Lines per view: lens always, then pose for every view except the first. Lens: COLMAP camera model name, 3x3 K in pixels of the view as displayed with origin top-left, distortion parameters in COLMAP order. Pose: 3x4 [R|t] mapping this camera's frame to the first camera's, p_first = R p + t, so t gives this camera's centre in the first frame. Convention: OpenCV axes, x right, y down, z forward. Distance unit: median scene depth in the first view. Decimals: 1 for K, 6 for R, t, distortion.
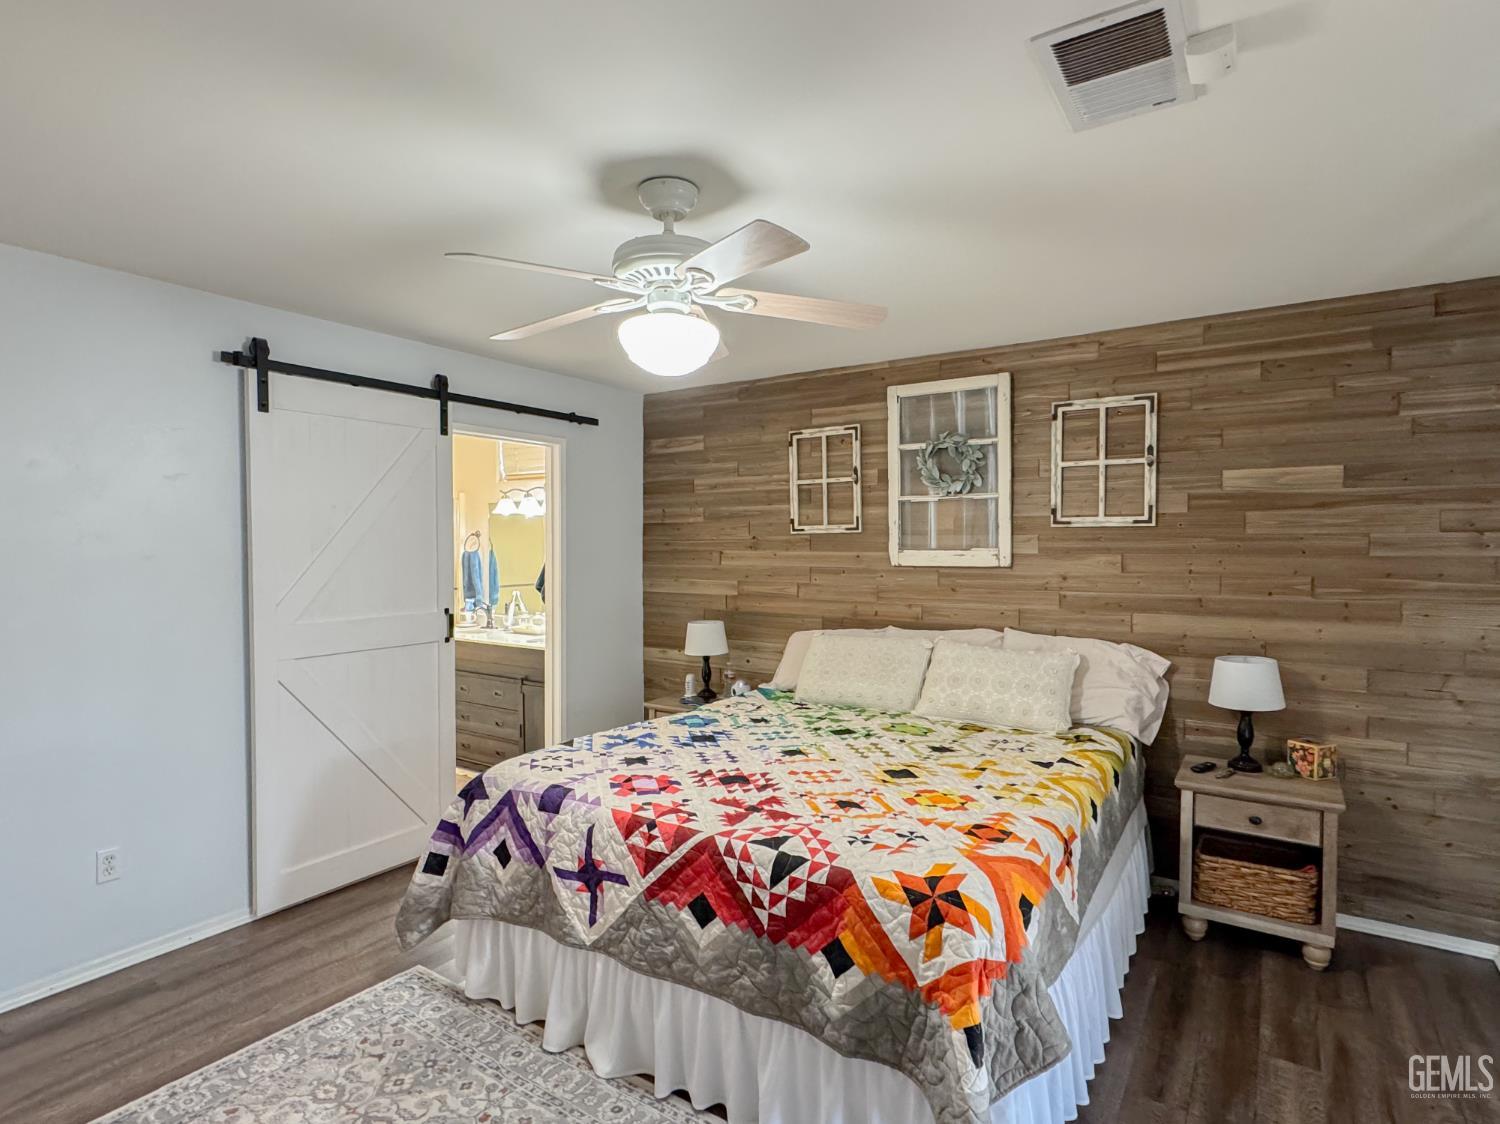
lens RADIAL K [[798.7, 0, 750.0], [0, 798.7, 562.0], [0, 0, 1]] dist [-0.000413, 0.000405]
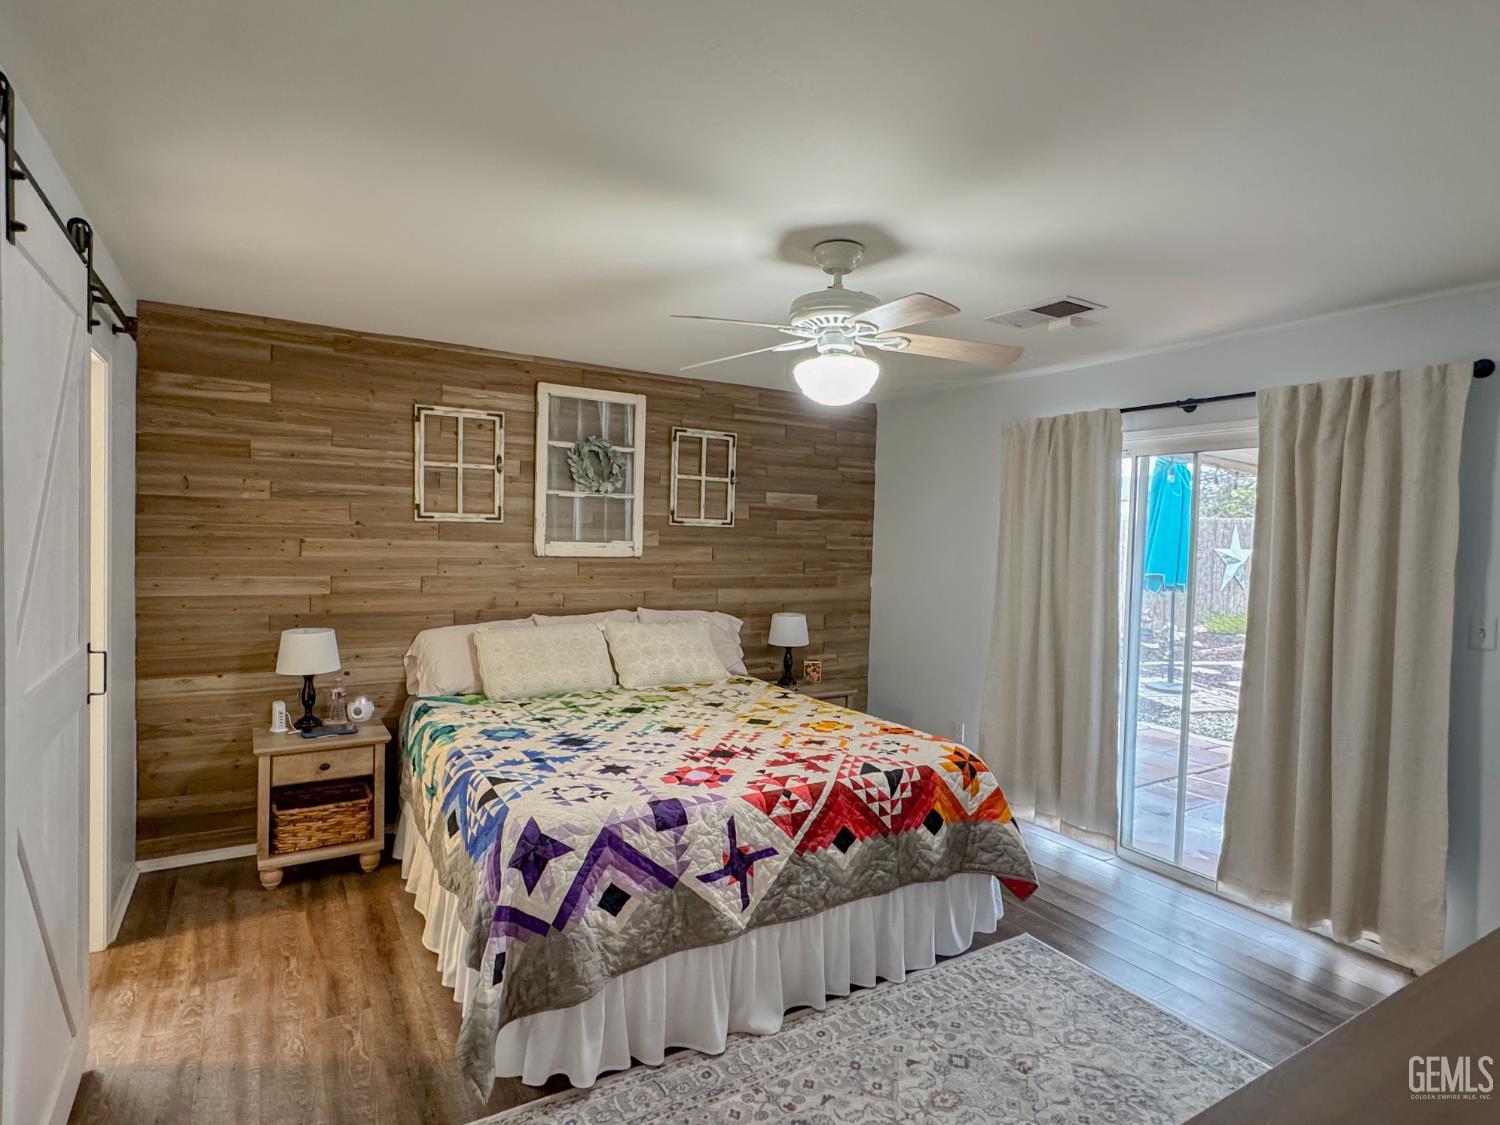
lens RADIAL K [[798.7, 0, 750.0], [0, 798.7, 562.5], [0, 0, 1]] dist [-0.000413, 0.000405]
pose [[0.414155, -0.019122, 0.910005, -0.845165], [-0.007037, 0.999682, 0.024208, -0.018635], [-0.910179, -0.016429, 0.413889, 0.420516]]
